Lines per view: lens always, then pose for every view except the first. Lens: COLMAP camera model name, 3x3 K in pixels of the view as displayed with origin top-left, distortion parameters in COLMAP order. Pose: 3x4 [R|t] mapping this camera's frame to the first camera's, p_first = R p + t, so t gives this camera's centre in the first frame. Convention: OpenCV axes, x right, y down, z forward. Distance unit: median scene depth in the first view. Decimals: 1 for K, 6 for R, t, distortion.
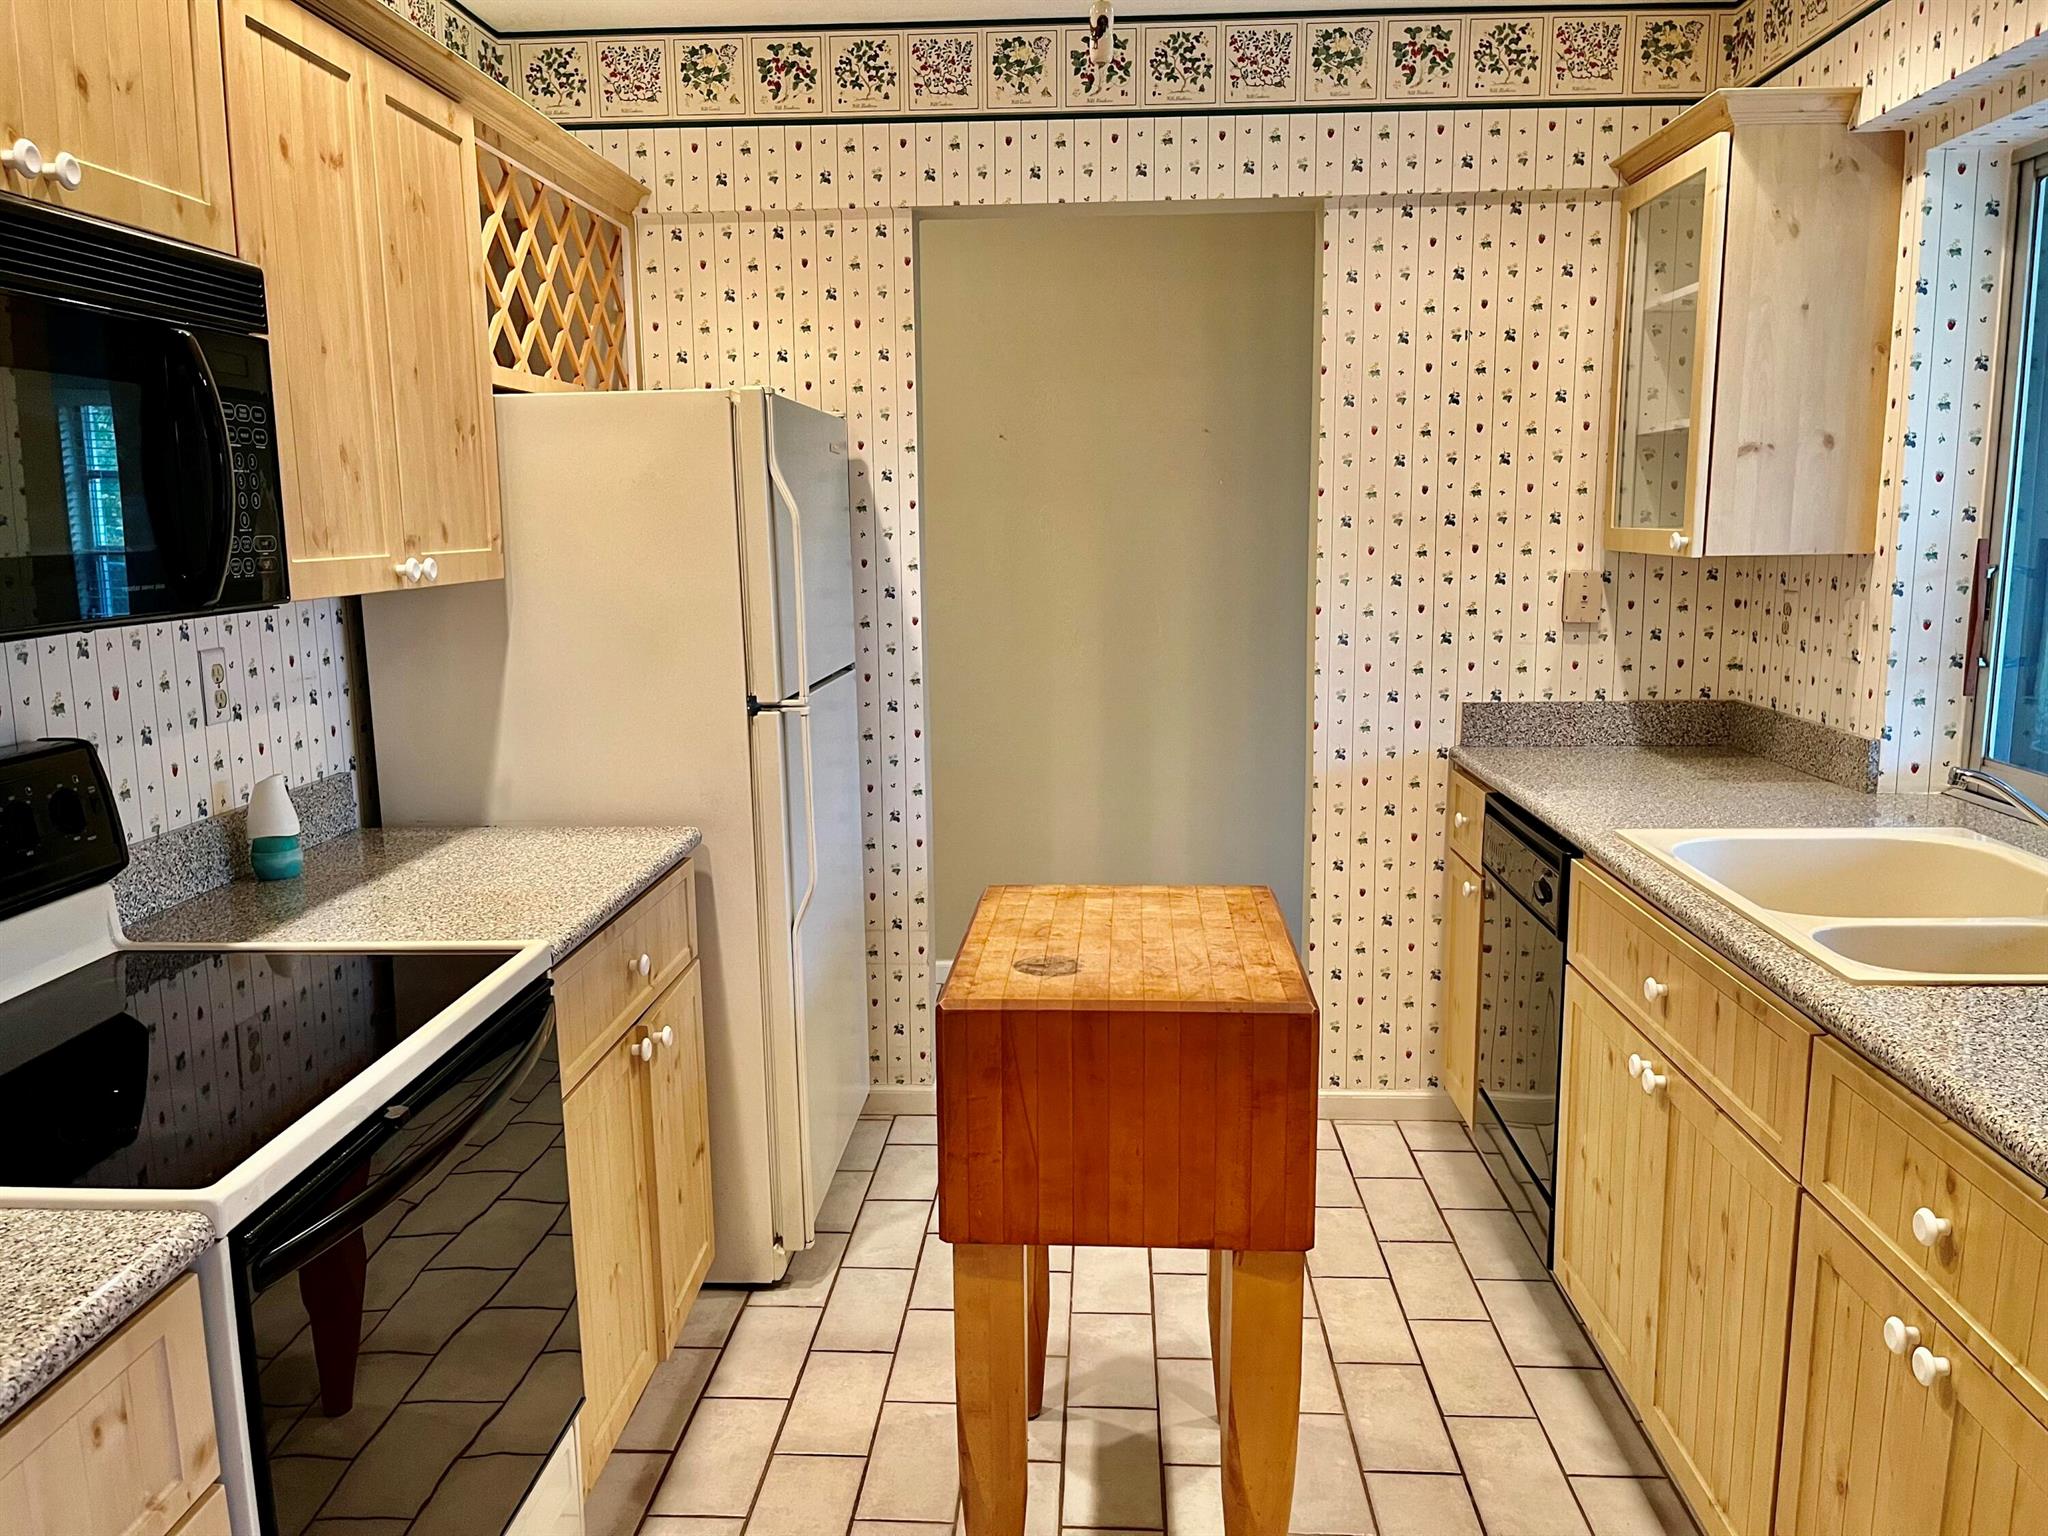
lens RADIAL K [[1540.3, 0, 1015.1], [0, 1540.3, 771.2], [0, 0, 1]] dist [0.068321, -0.086192]
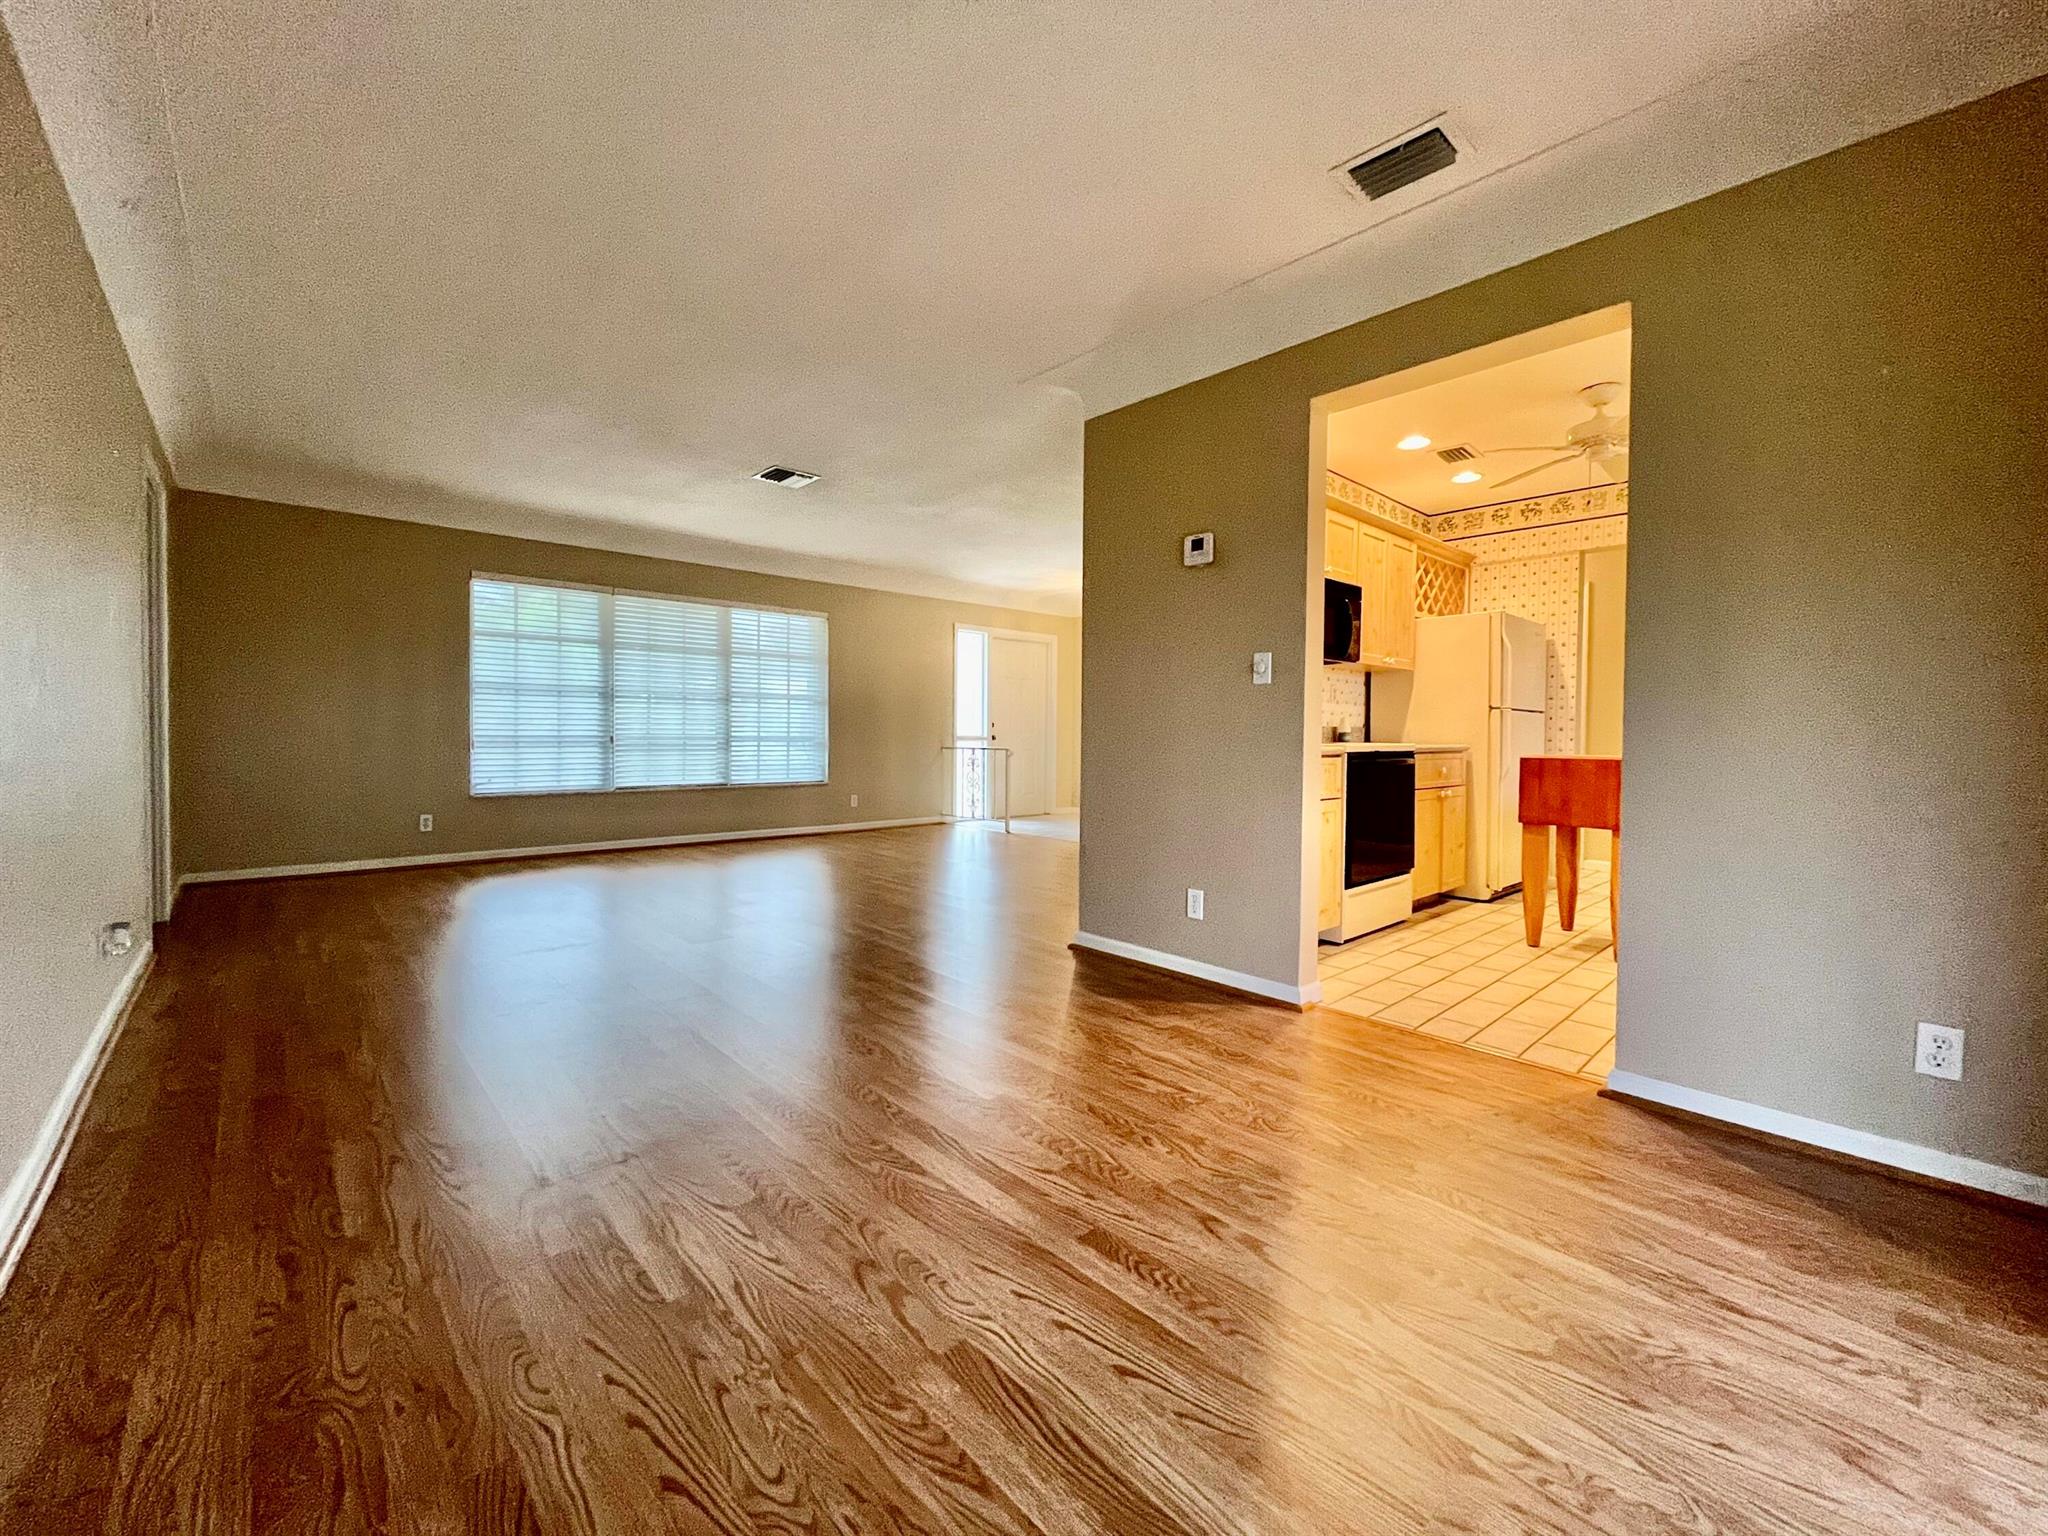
lens RADIAL K [[826.7, 0, 1017.3], [0, 826.7, 739.2], [0, 0, 1]] dist [-0.004190, -0.000733]
pose [[0.717032, 0.031880, -0.696311, 0.257554], [-0.136961, 0.985923, -0.095898, 0.258062], [0.683452, 0.164130, 0.711305, -0.705552]]
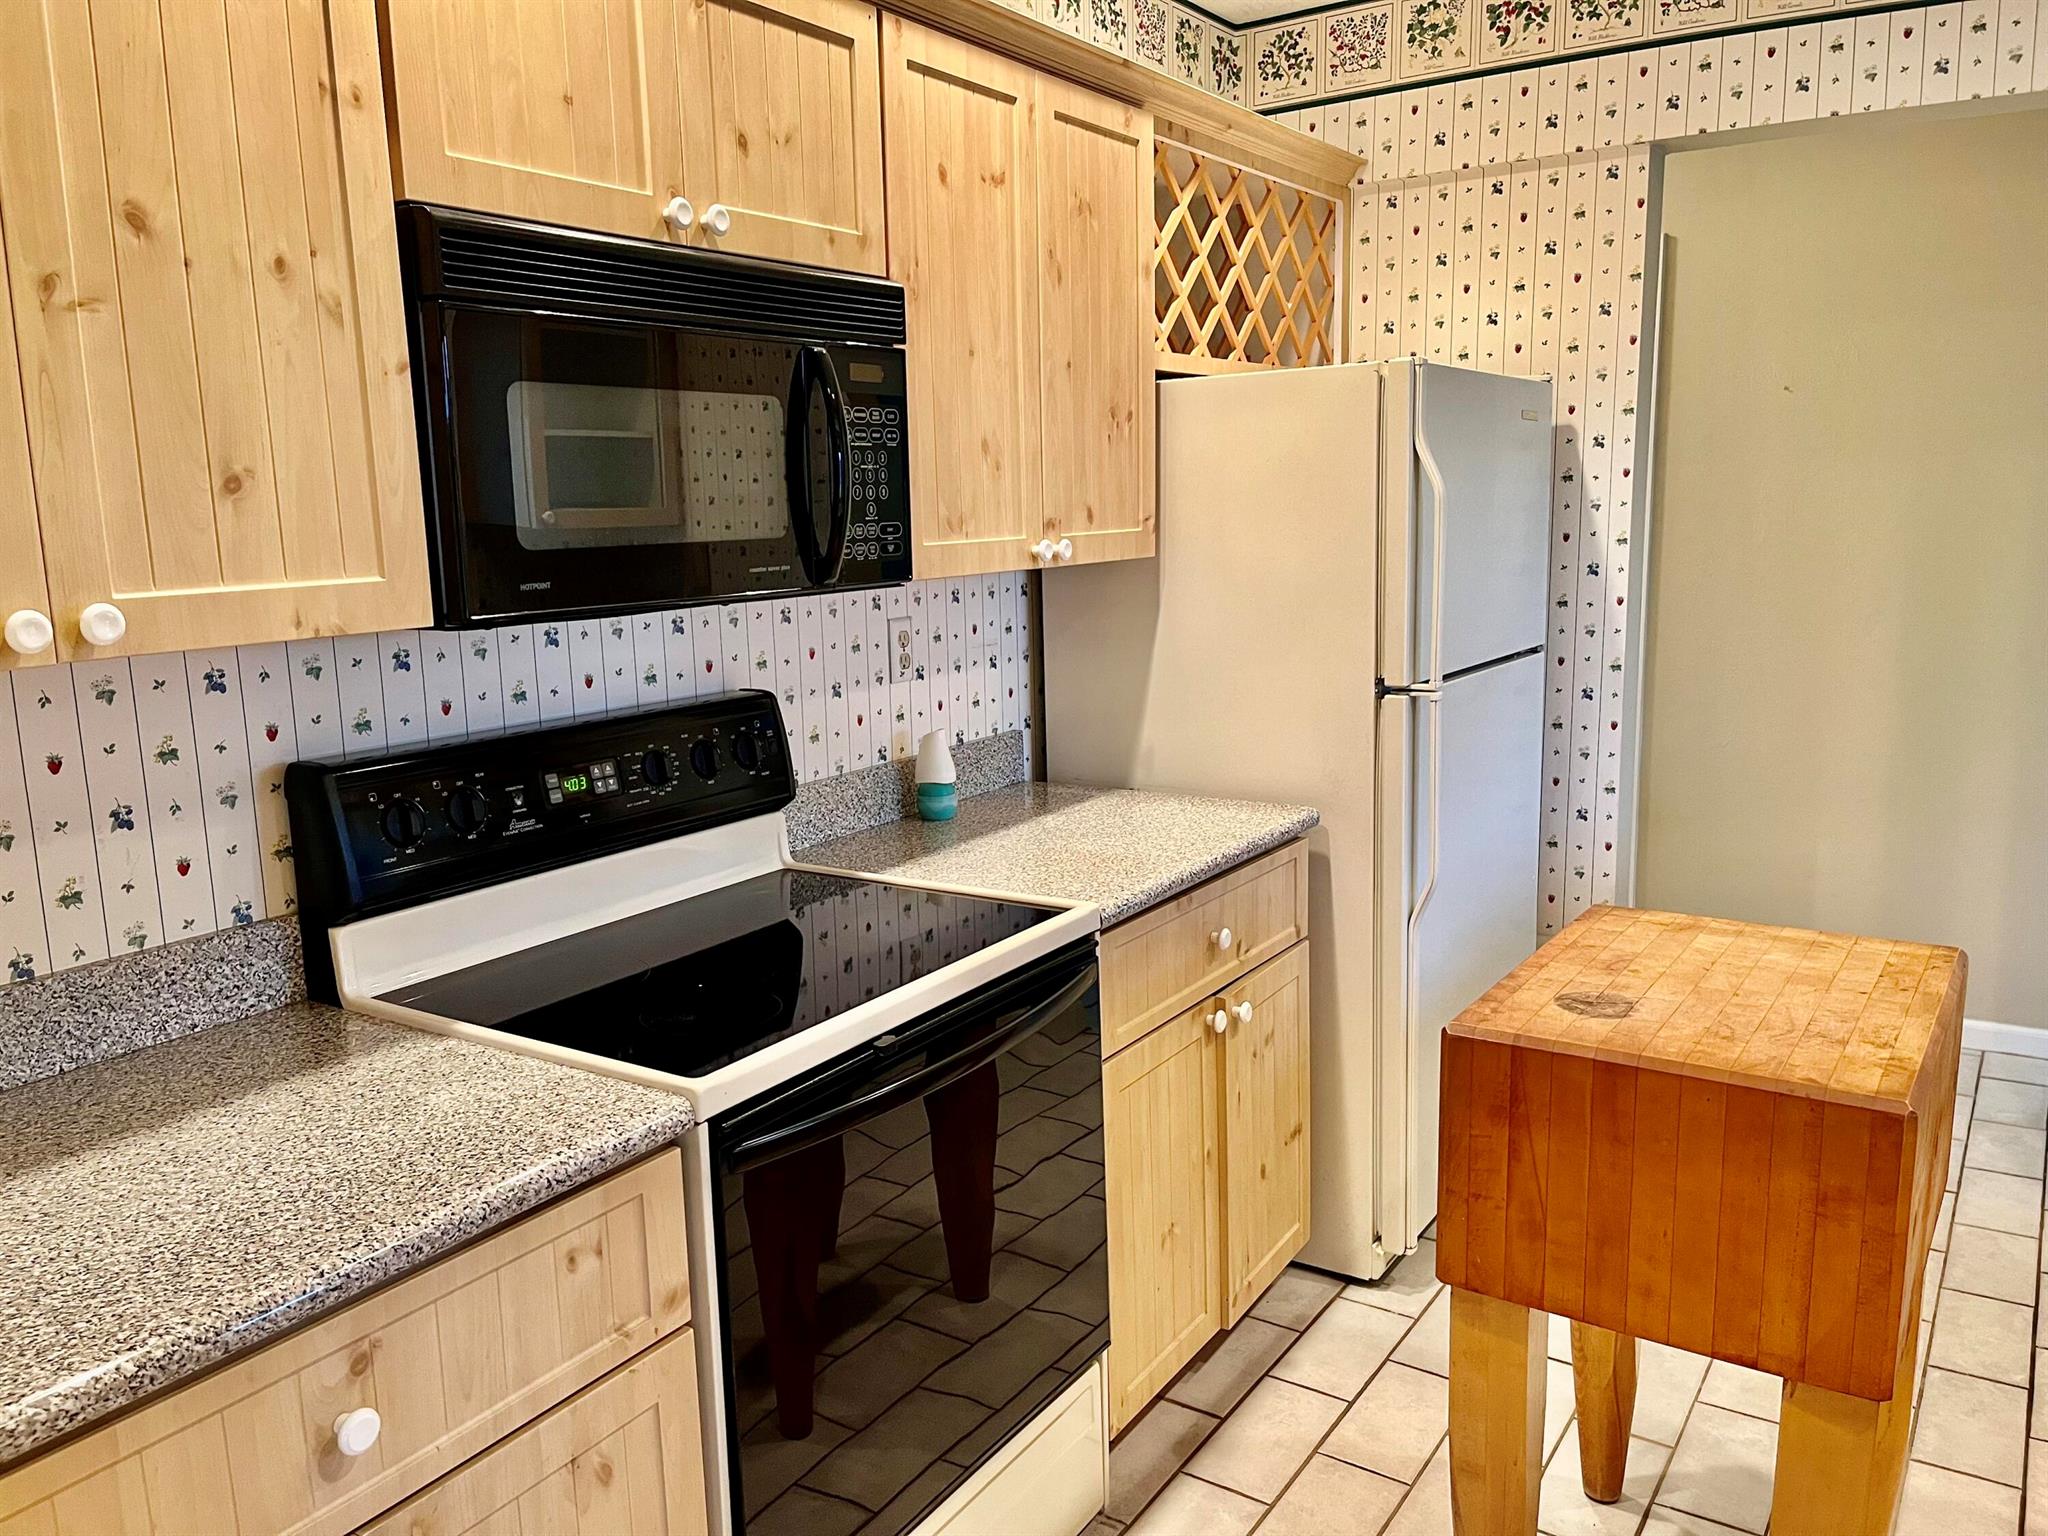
lens RADIAL K [[1540.3, 0, 1012.6], [0, 1540.3, 759.2], [0, 0, 1]] dist [0.068321, -0.086192]
pose [[0.861231, 0.075777, -0.502533, 0.098472], [-0.068216, 0.997110, 0.033446, -0.011994], [0.503615, 0.005476, 0.863911, 0.036058]]
